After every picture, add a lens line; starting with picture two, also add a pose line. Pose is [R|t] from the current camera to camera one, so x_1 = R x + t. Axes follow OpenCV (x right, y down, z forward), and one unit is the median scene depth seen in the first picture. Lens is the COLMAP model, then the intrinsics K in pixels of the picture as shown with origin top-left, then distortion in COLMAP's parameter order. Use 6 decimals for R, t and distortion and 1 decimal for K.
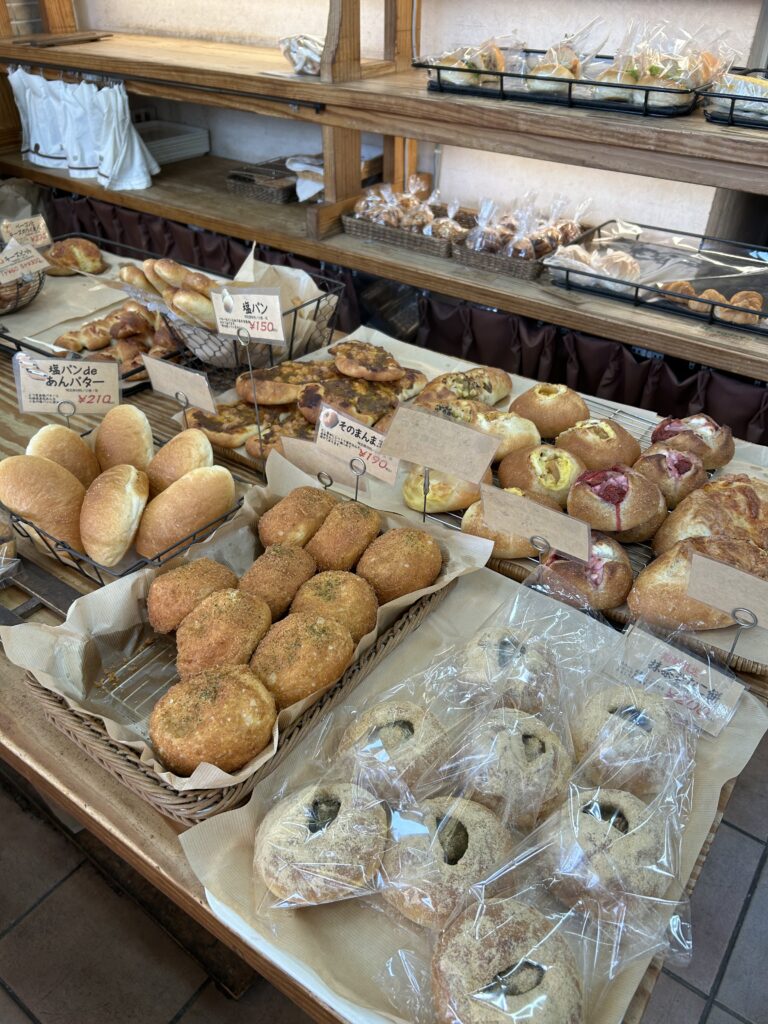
lens RADIAL K [[797.7, 0, 377.1], [0, 797.7, 518.9], [0, 0, 1]] dist [0.021061, -0.013487]
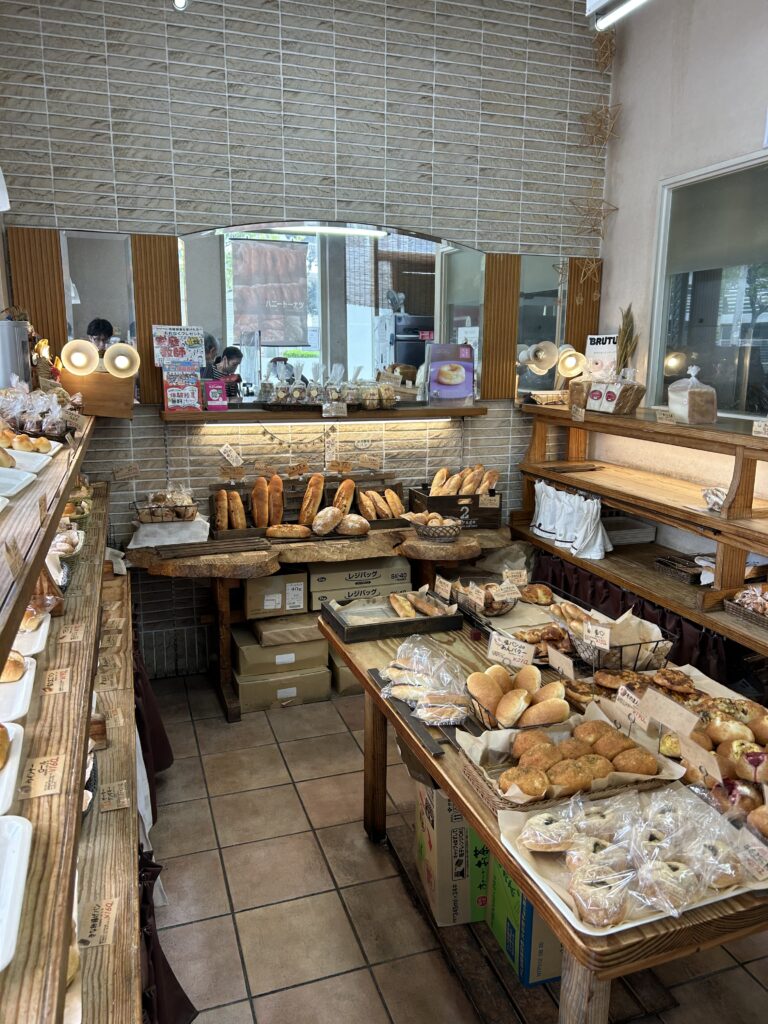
lens RADIAL K [[797.7, 0, 380.7], [0, 797.7, 512.1], [0, 0, 1]] dist [0.021061, -0.013487]
pose [[0.829257, 0.119087, -0.546032, 0.276501], [-0.332984, 0.889957, -0.311607, 0.175181], [0.448836, 0.440222, 0.777657, -0.603825]]
